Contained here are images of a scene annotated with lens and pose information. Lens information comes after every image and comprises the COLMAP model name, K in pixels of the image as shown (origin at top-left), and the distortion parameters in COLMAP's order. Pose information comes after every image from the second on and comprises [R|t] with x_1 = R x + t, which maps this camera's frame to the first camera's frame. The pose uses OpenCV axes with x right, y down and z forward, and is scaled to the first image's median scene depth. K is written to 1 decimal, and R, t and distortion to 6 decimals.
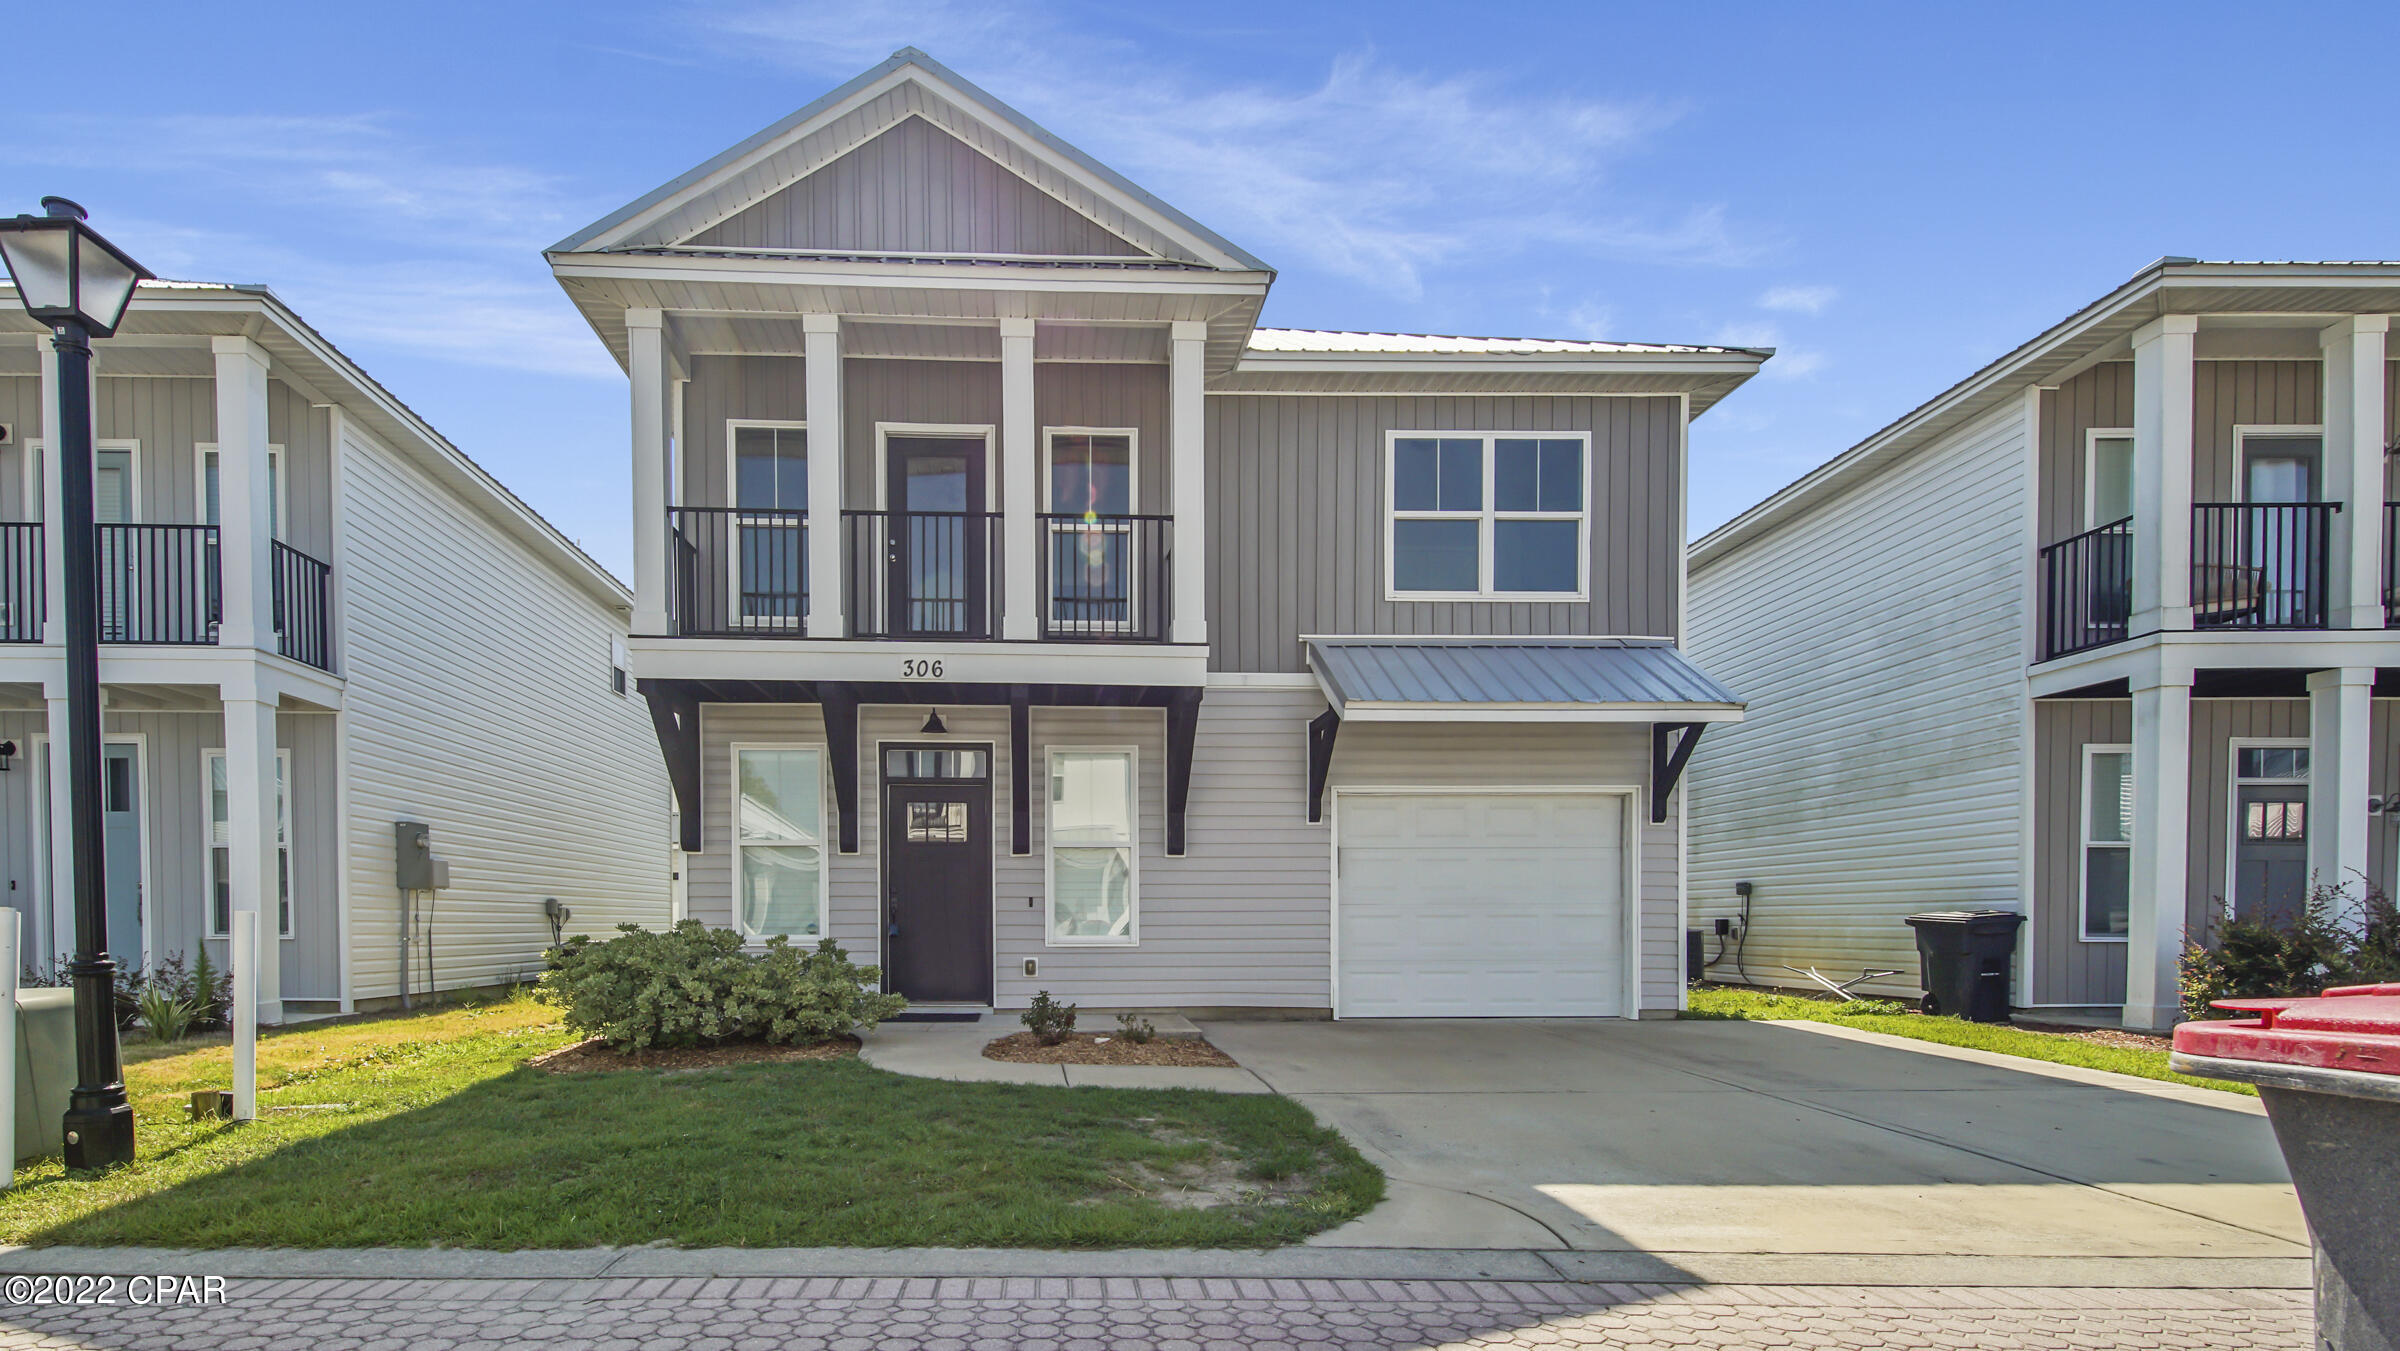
lens RADIAL K [[1026.0, 0, 1137.4], [0, 1026.0, 750.9], [0, 0, 1]] dist [0.016946, -0.004751]
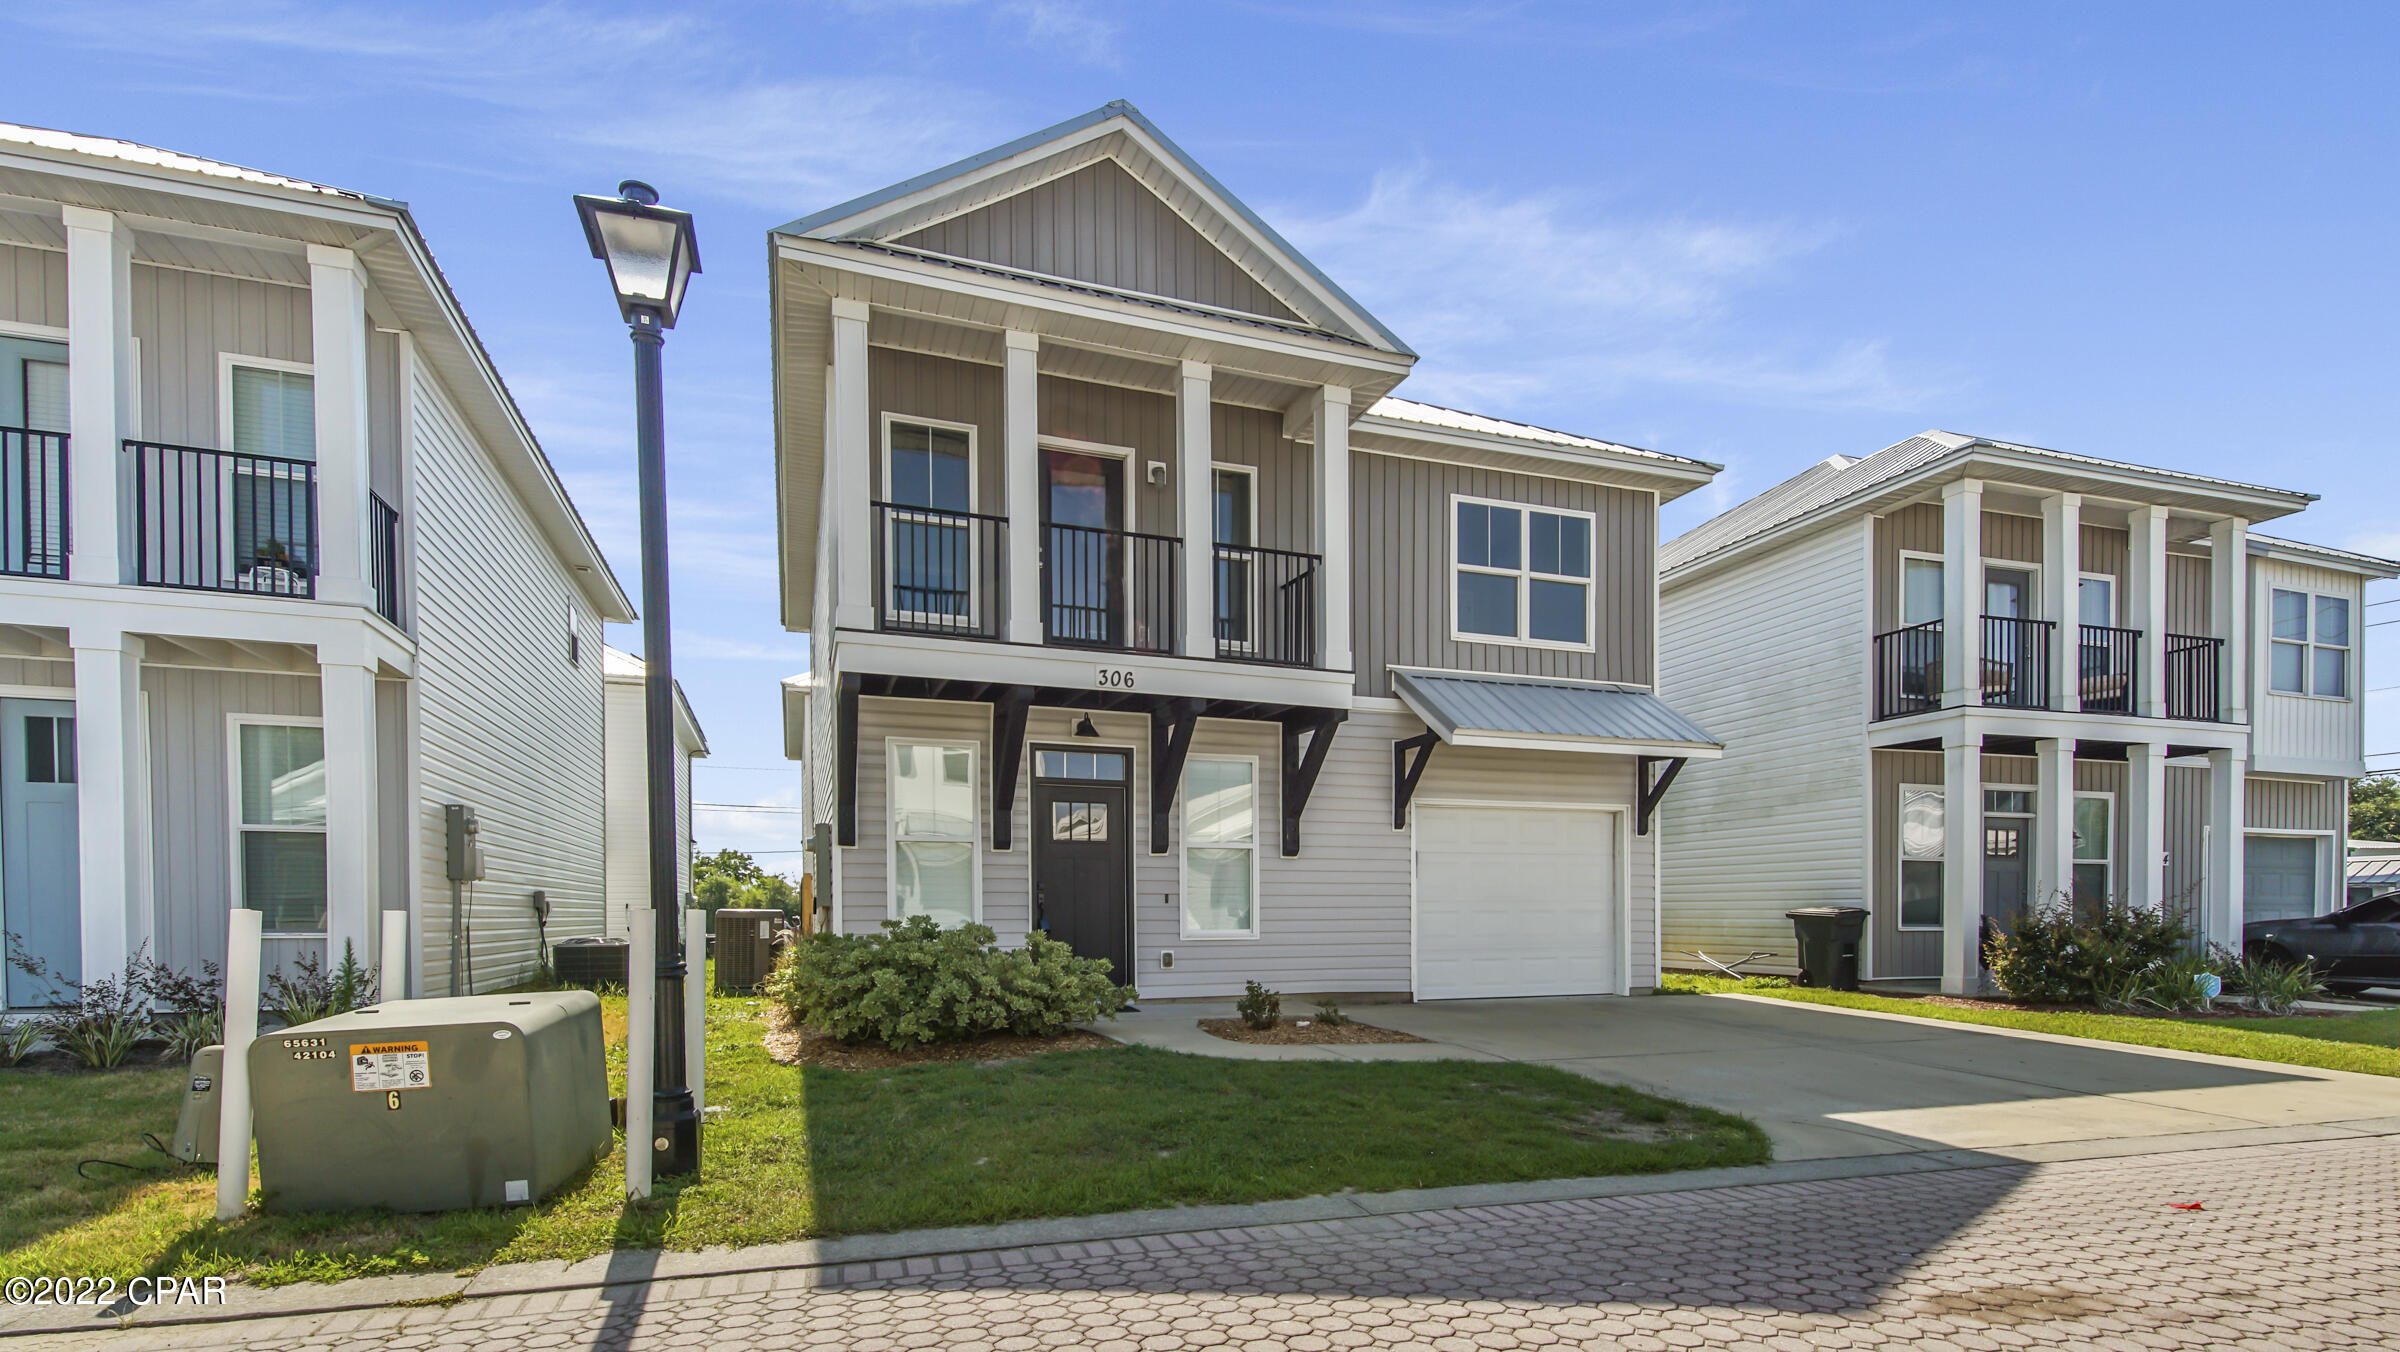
lens RADIAL K [[1016.9, 0, 1194.8], [0, 1016.9, 724.6], [0, 0, 1]] dist [0.012521, -0.000166]
pose [[0.960226, 0.050551, 0.274611, -0.369029], [-0.045004, 0.998636, -0.026466, -0.006956], [-0.275574, 0.013055, 0.961191, -0.029873]]
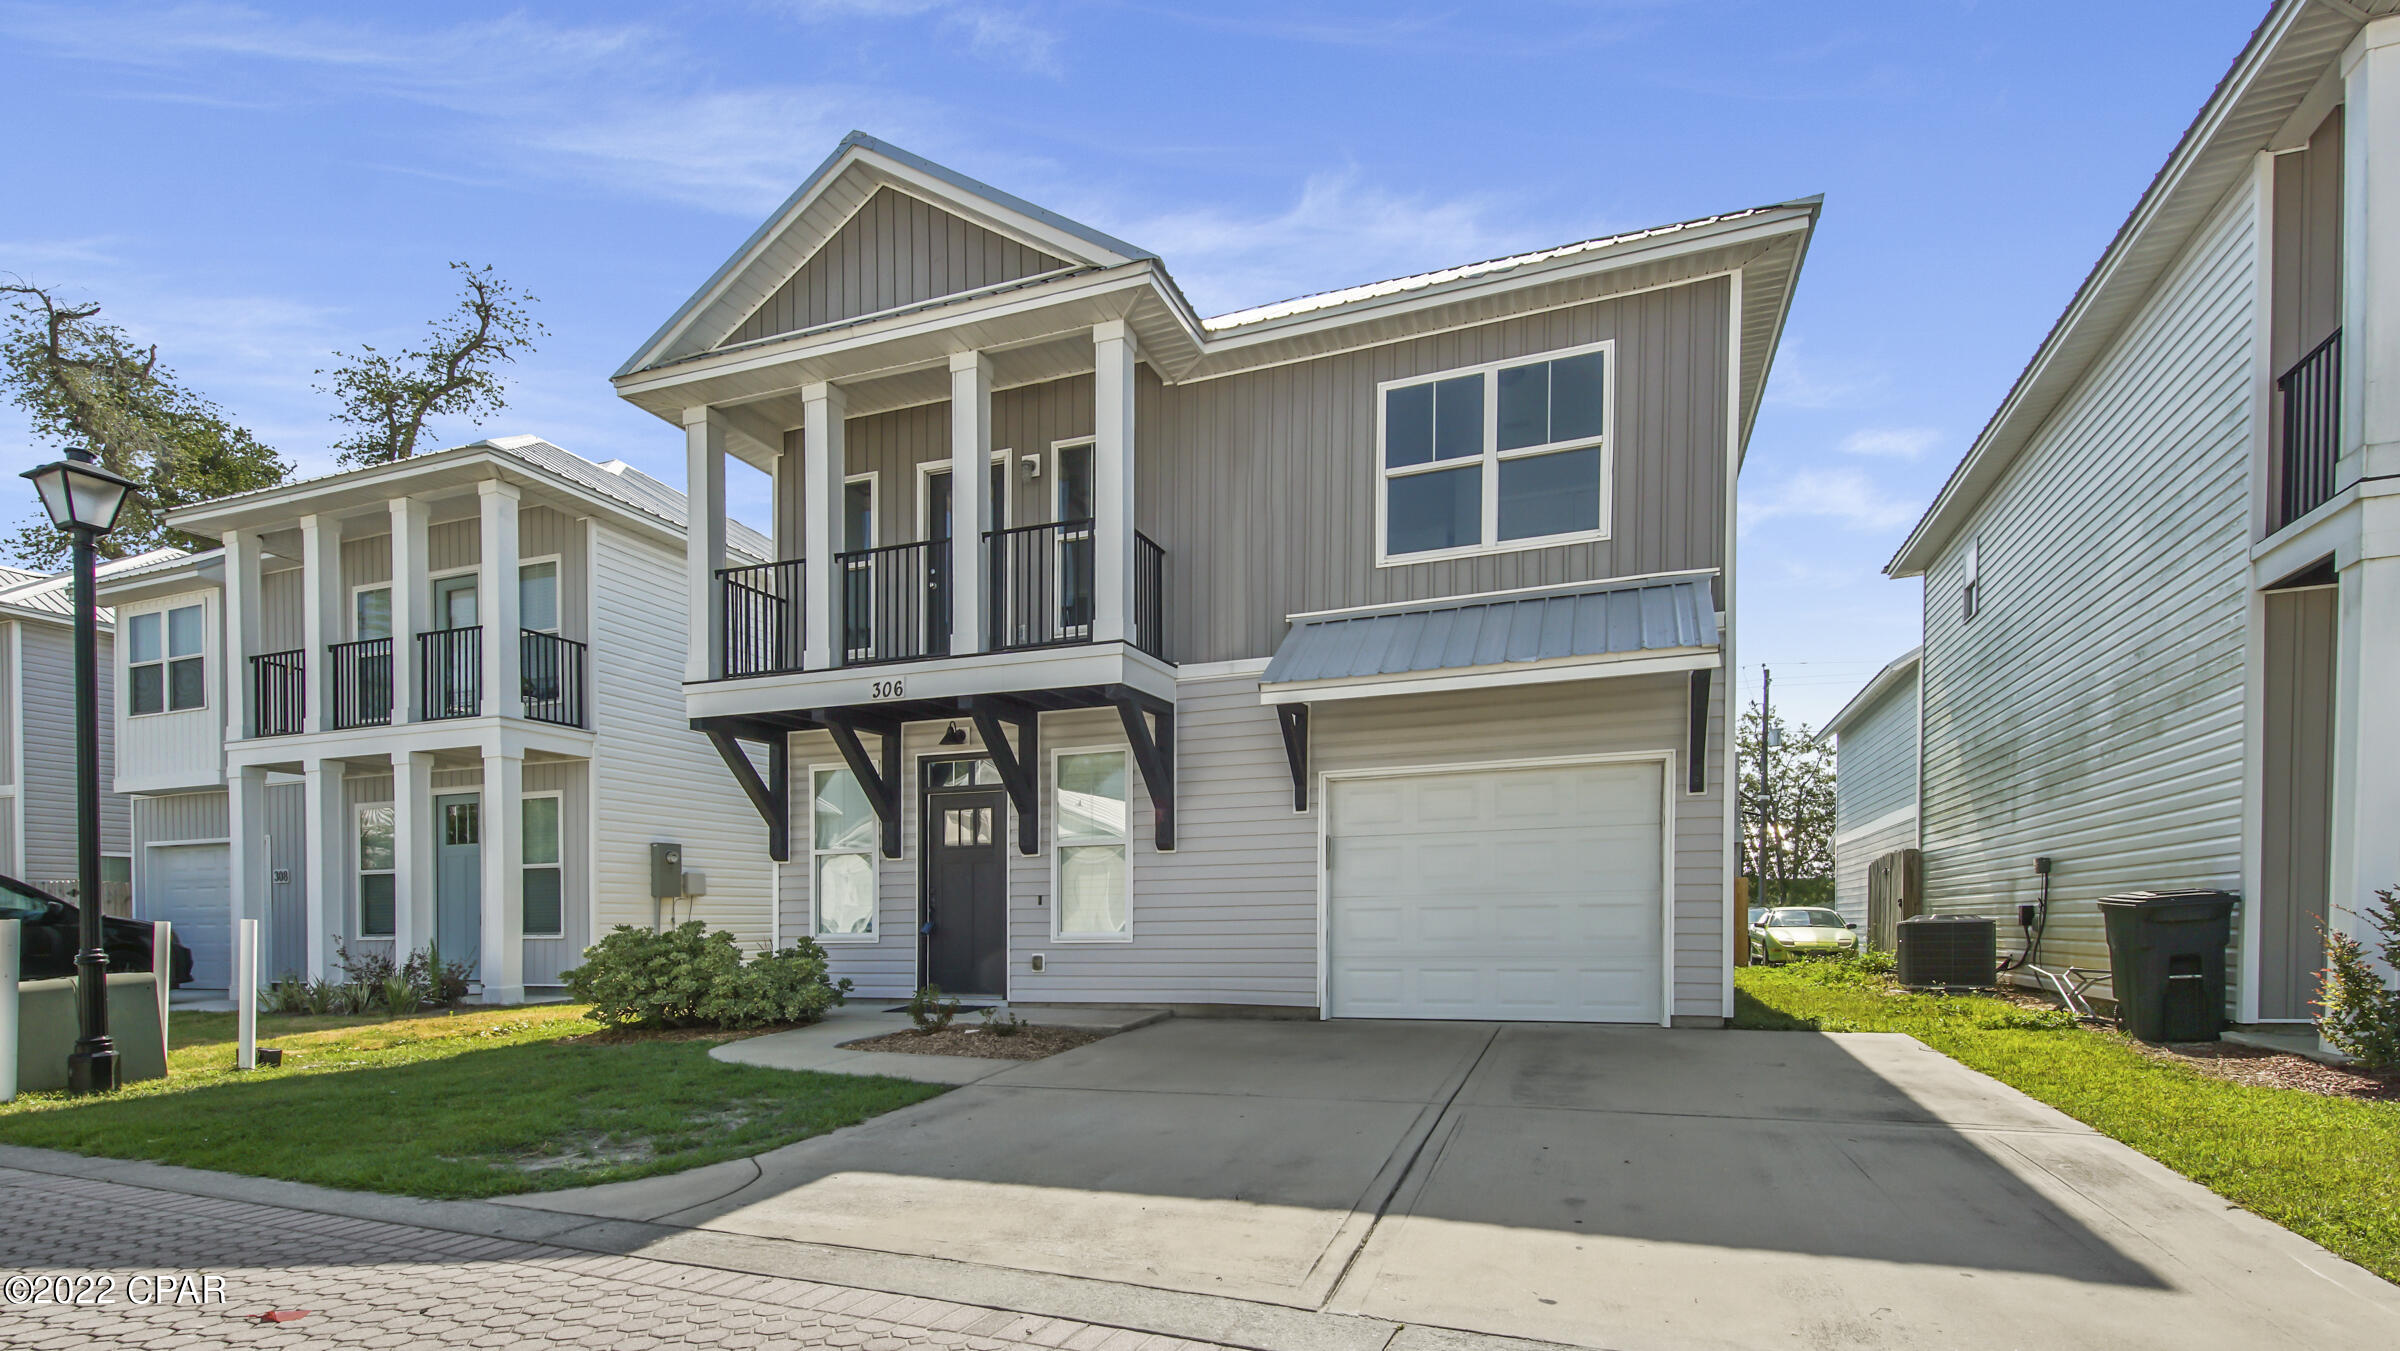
lens RADIAL K [[1151.5, 0, 1380.2], [0, 1151.5, 719.1], [0, 0, 1]] dist [0.017531, -0.000383]
pose [[0.928840, -0.072135, -0.363390, 0.644211], [0.071294, 0.997331, -0.015745, 0.006626], [0.363556, -0.011283, 0.931504, 0.035063]]
